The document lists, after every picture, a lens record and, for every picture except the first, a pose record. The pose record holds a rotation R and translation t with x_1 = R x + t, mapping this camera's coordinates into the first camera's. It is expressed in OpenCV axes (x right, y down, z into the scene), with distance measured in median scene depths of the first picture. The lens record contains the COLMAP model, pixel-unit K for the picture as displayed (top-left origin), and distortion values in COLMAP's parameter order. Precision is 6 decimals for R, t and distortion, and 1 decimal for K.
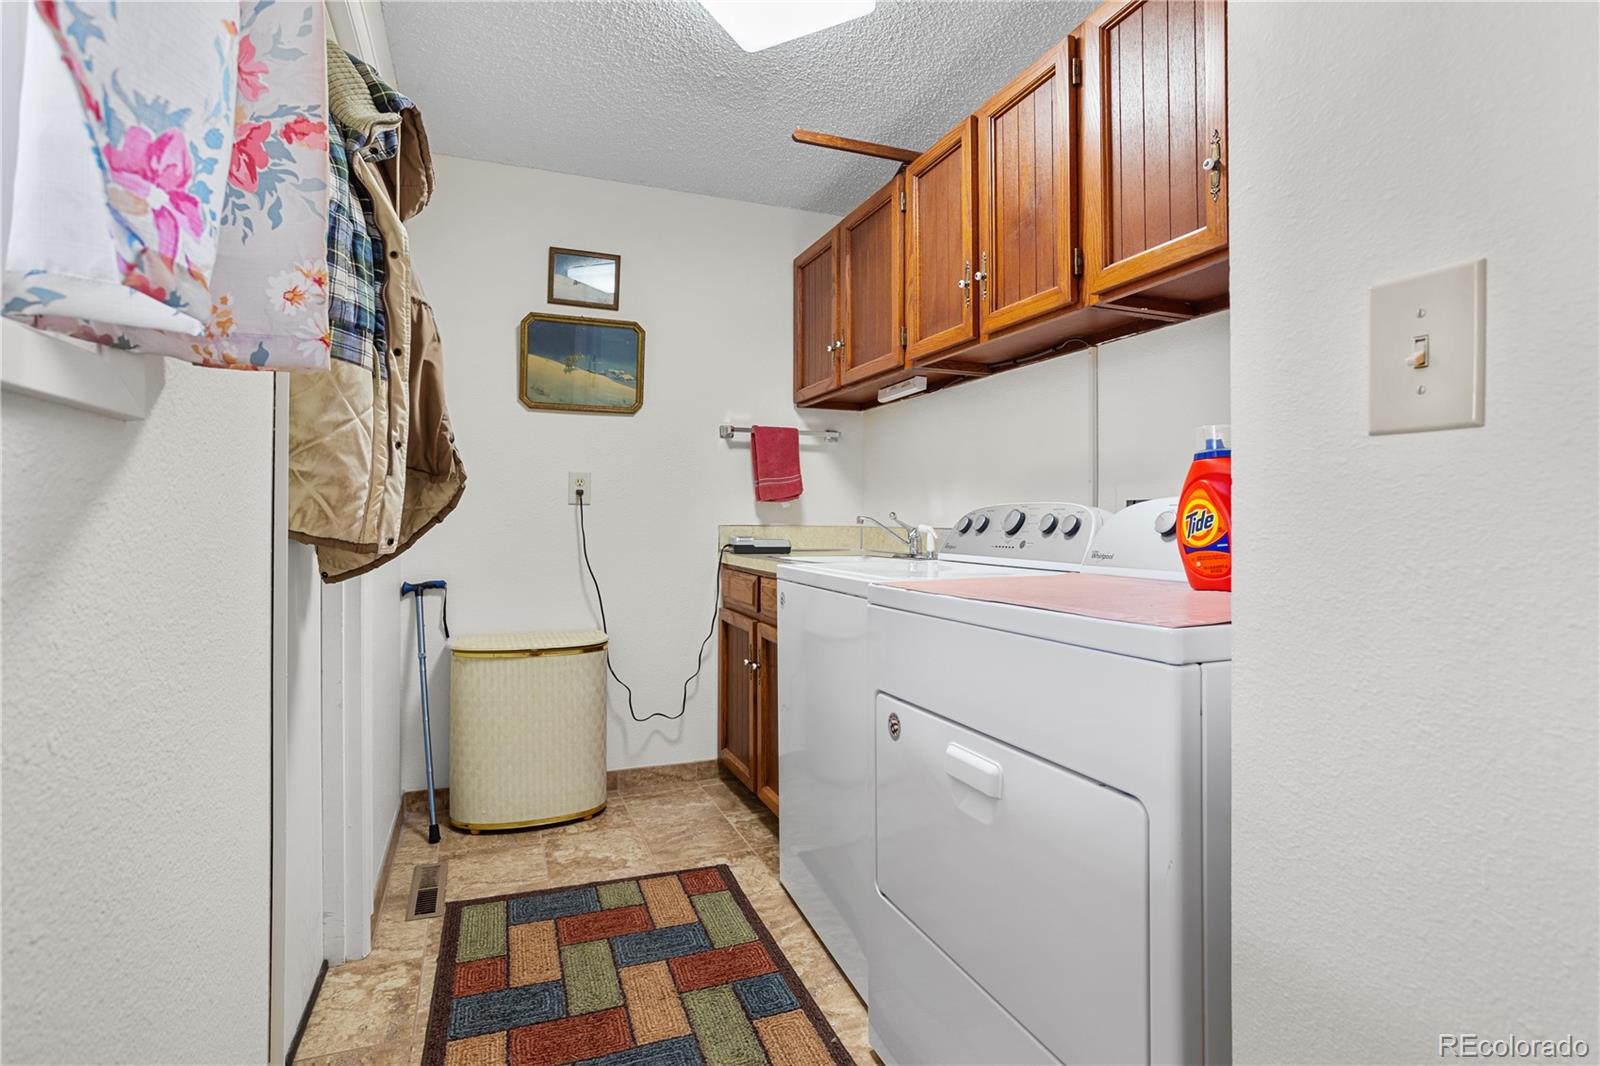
lens RADIAL K [[781.9, 0, 822.9], [0, 781.9, 512.2], [0, 0, 1]] dist [-0.059197, 0.035843]
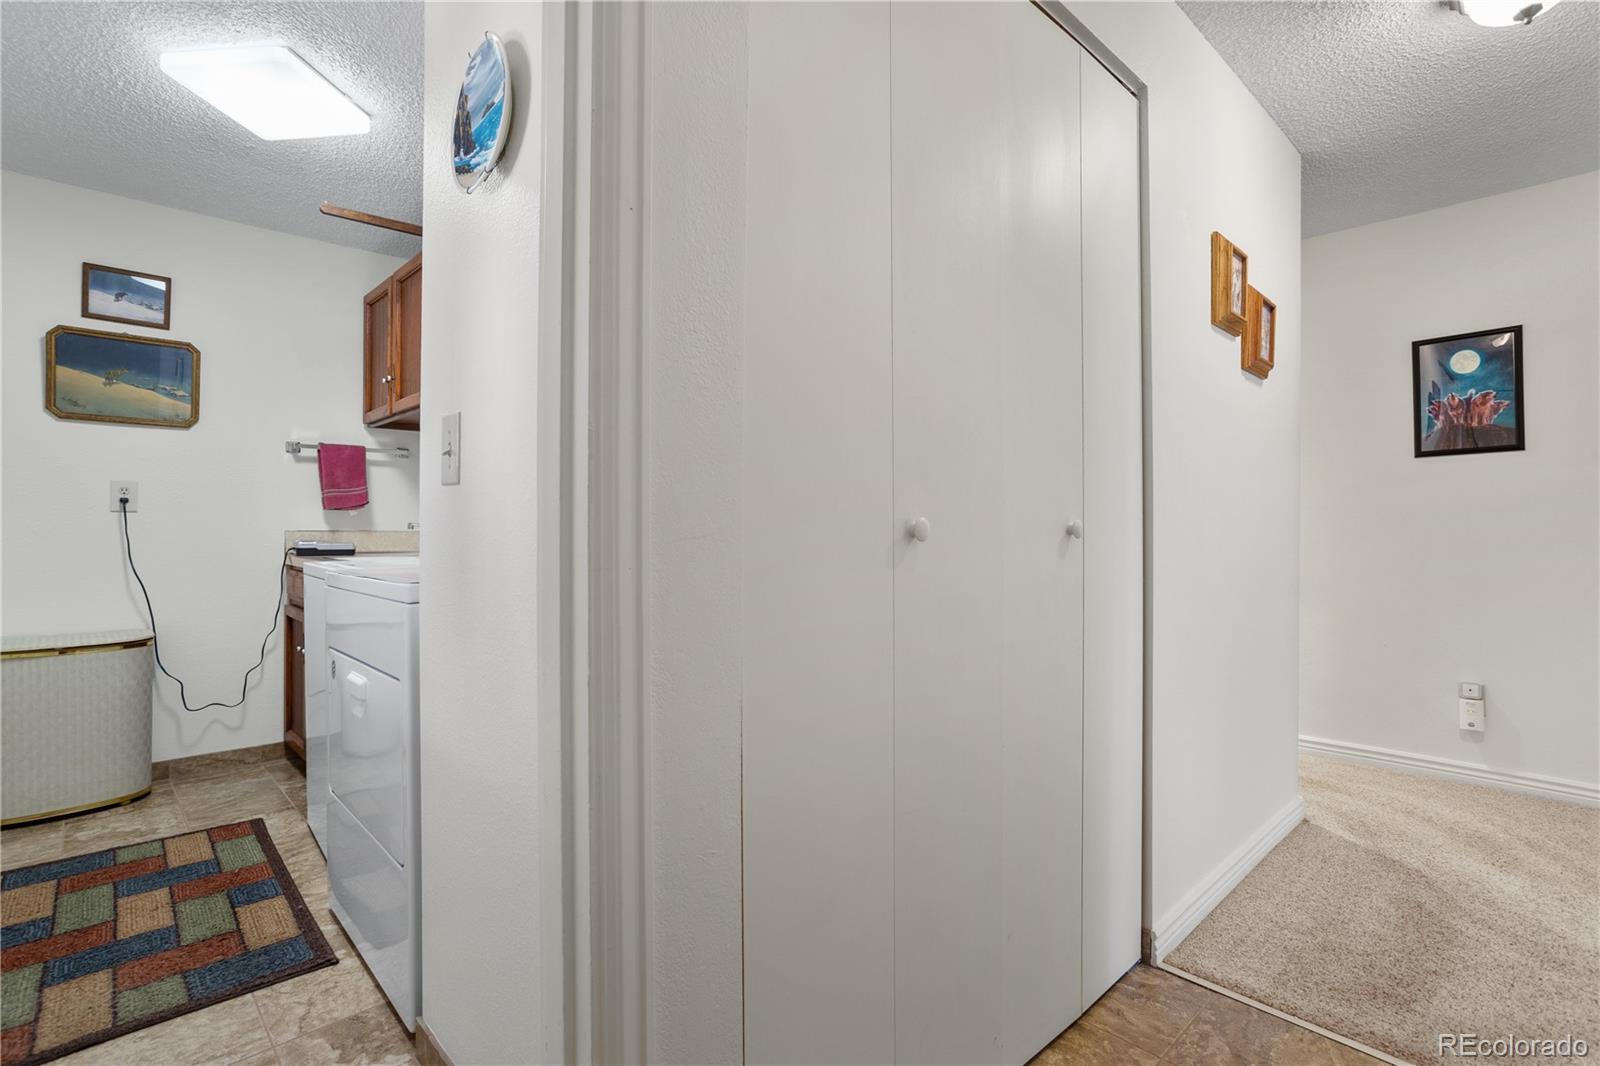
lens RADIAL K [[770.3, 0, 828.9], [0, 770.3, 524.8], [0, 0, 1]] dist [-0.039778, 0.020230]
pose [[0.932002, -0.000892, 0.362452, 0.230062], [-0.002024, 0.999969, 0.007666, -0.002115], [-0.362448, -0.007878, 0.931971, -0.336142]]
